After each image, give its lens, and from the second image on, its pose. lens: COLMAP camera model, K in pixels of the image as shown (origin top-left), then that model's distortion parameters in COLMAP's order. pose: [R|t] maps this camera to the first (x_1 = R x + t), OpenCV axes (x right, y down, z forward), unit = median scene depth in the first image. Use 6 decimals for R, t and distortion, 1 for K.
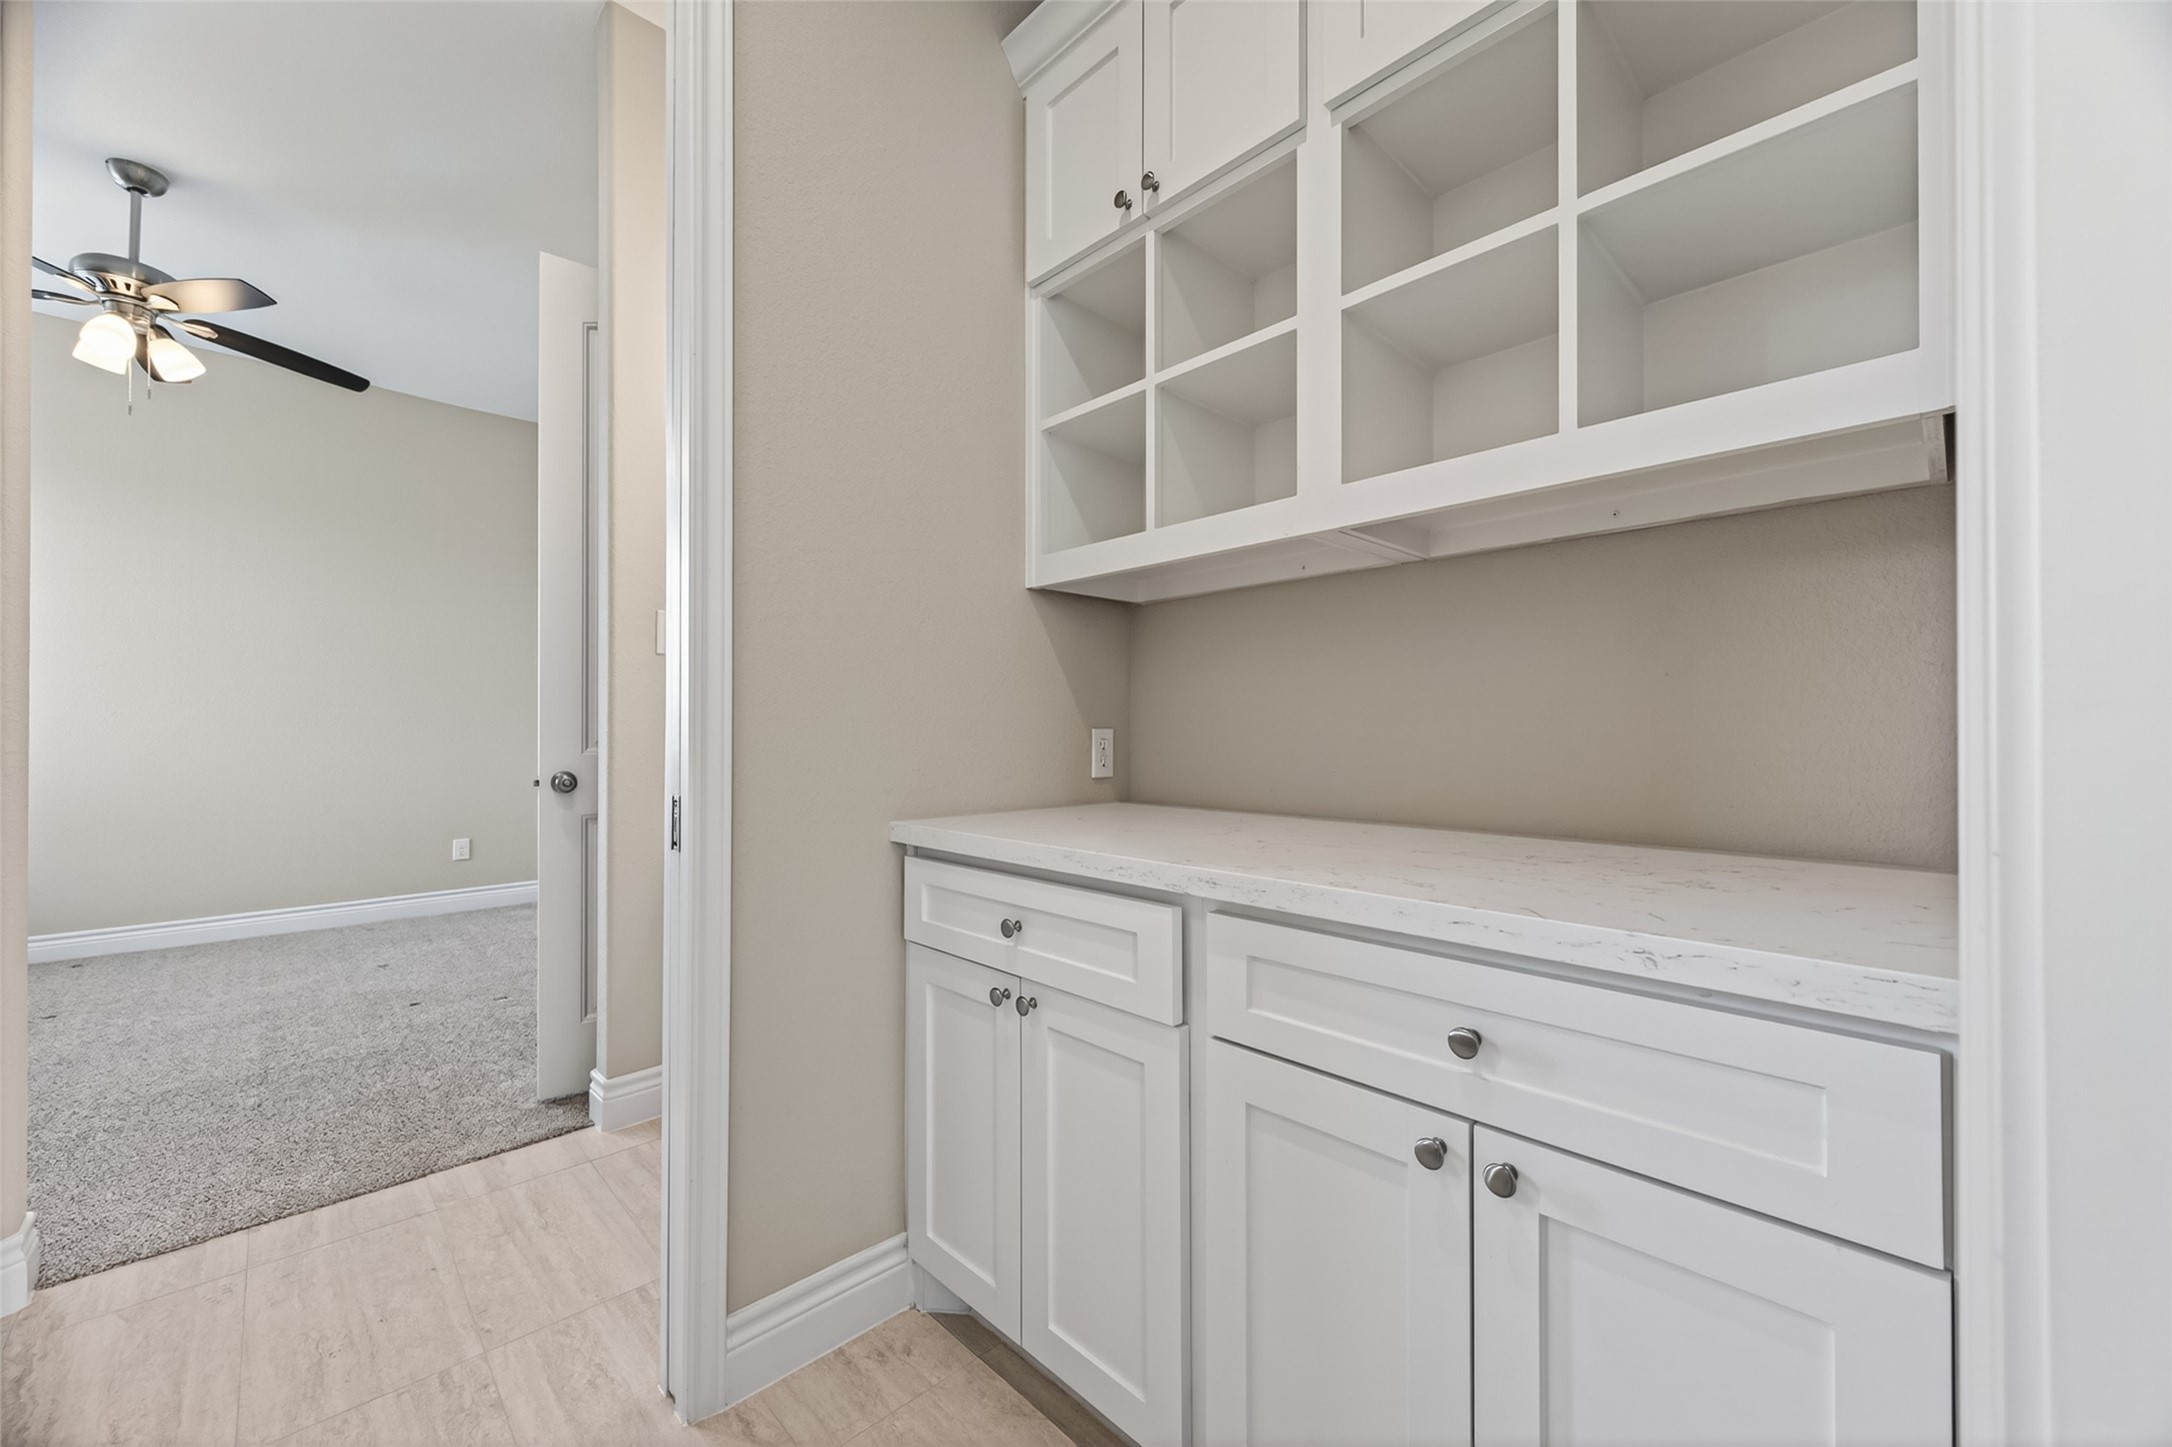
lens RADIAL K [[834.9, 0, 1091.3], [0, 834.9, 723.2], [0, 0, 1]] dist [0.008039, 0.000301]
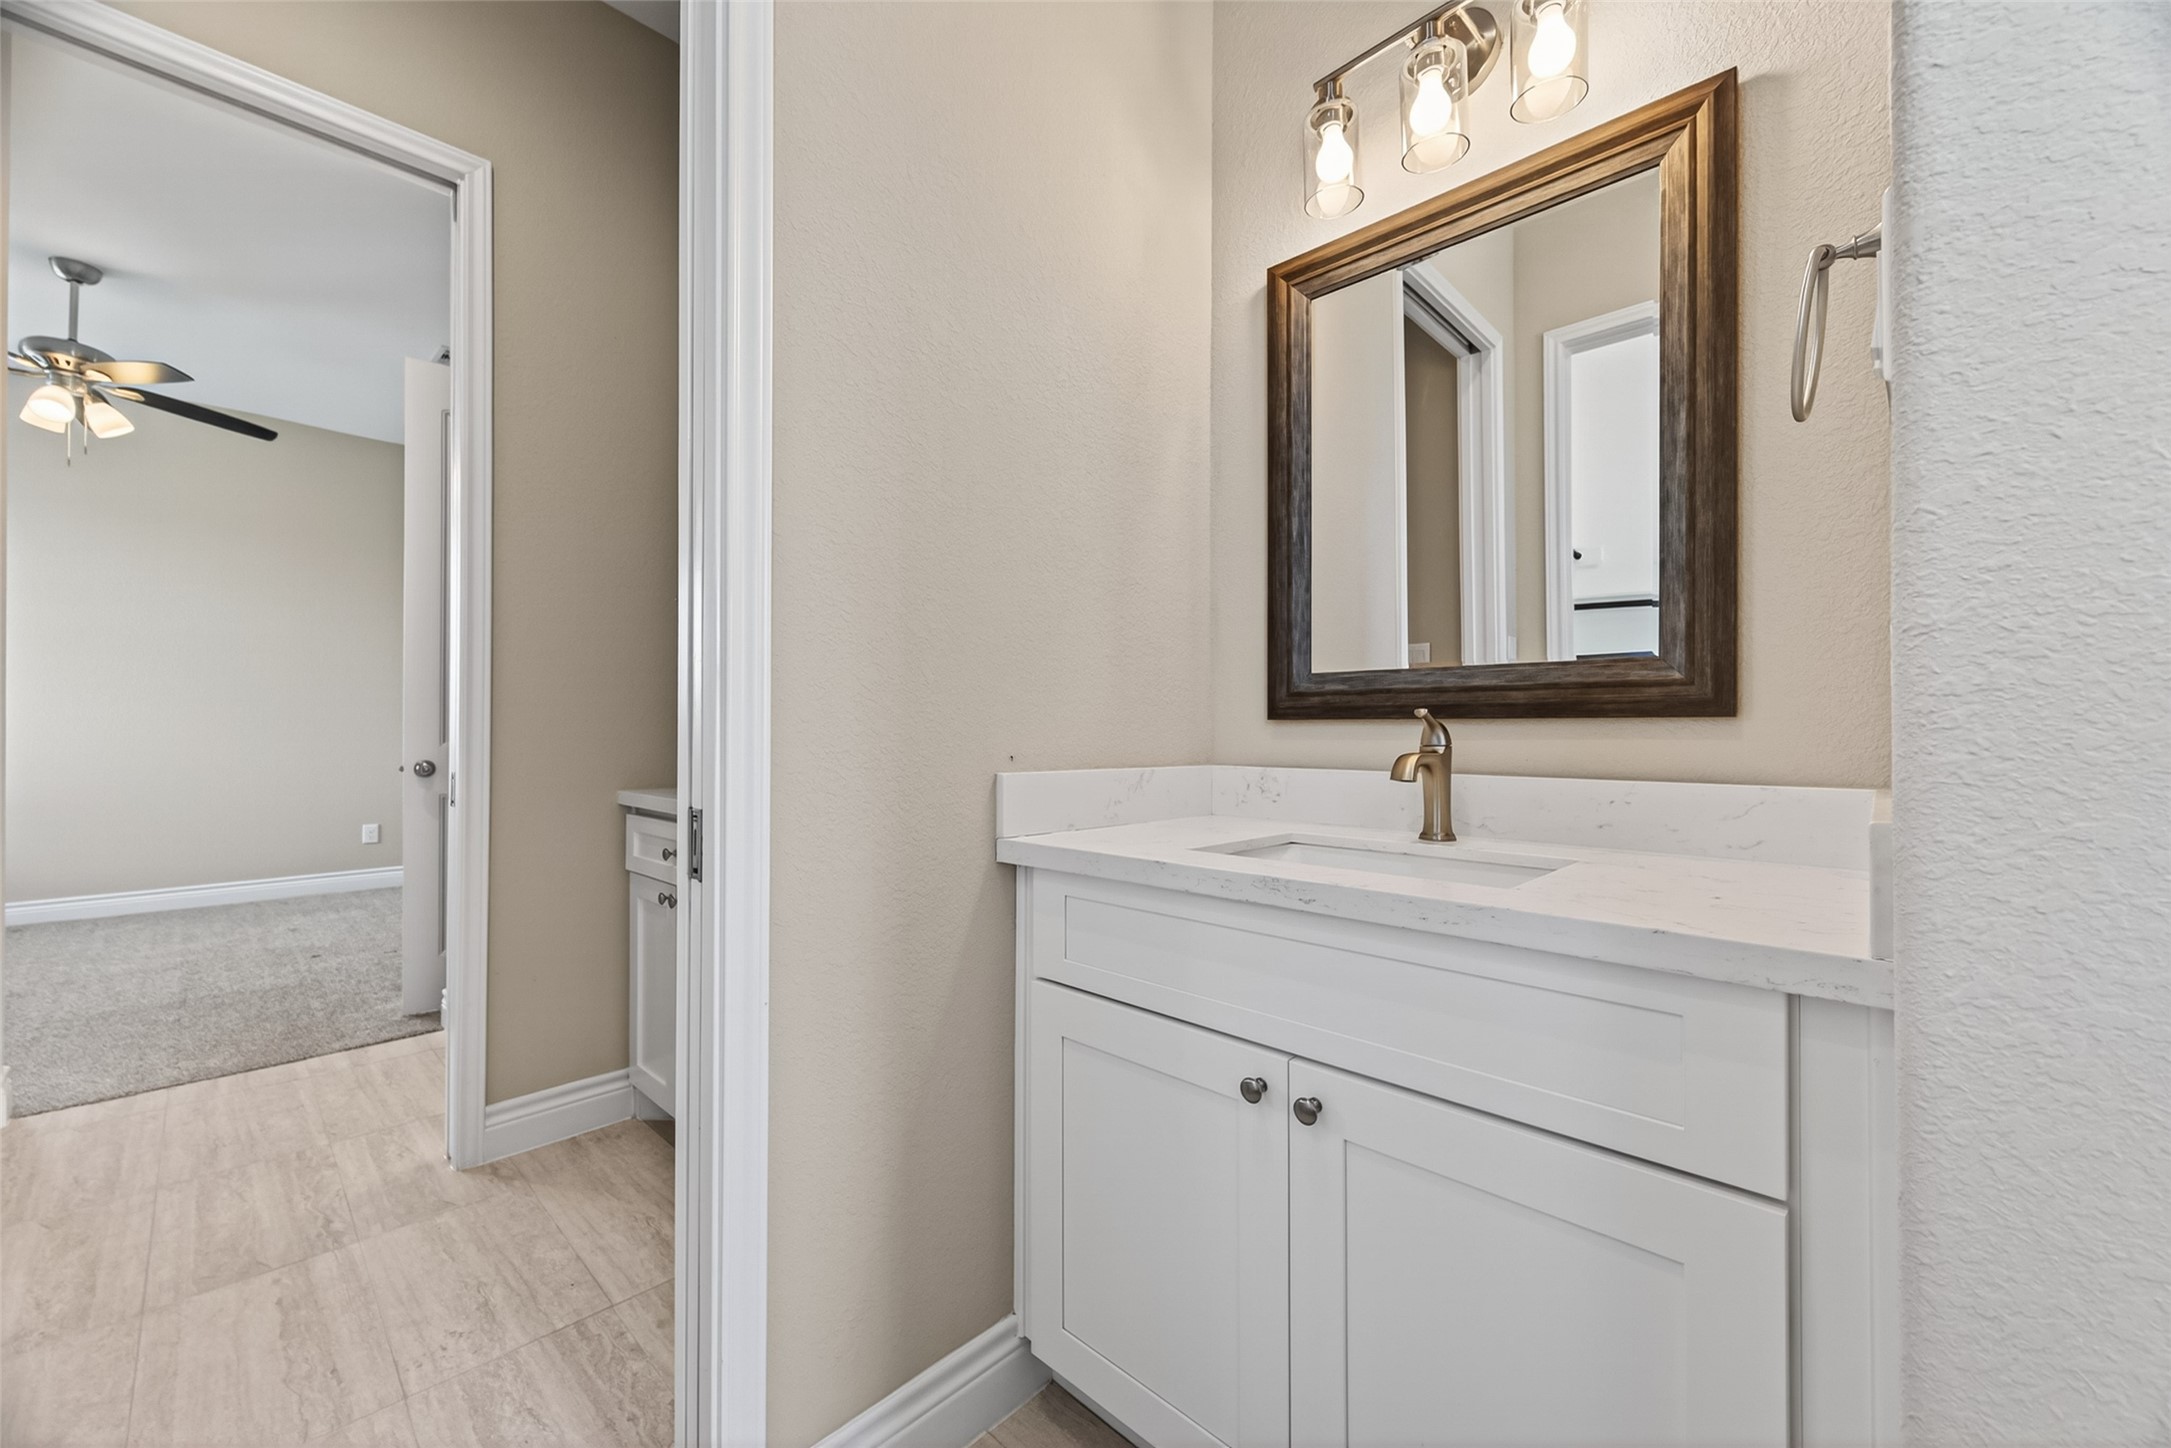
lens RADIAL K [[834.5, 0, 1080.5], [0, 834.5, 726.3], [0, 0, 1]] dist [0.008039, 0.000301]
pose [[0.999431, 0.003854, 0.033519, 0.329982], [-0.003977, 0.999986, 0.003589, -0.002981], [-0.033505, -0.003721, 0.999432, -0.316840]]
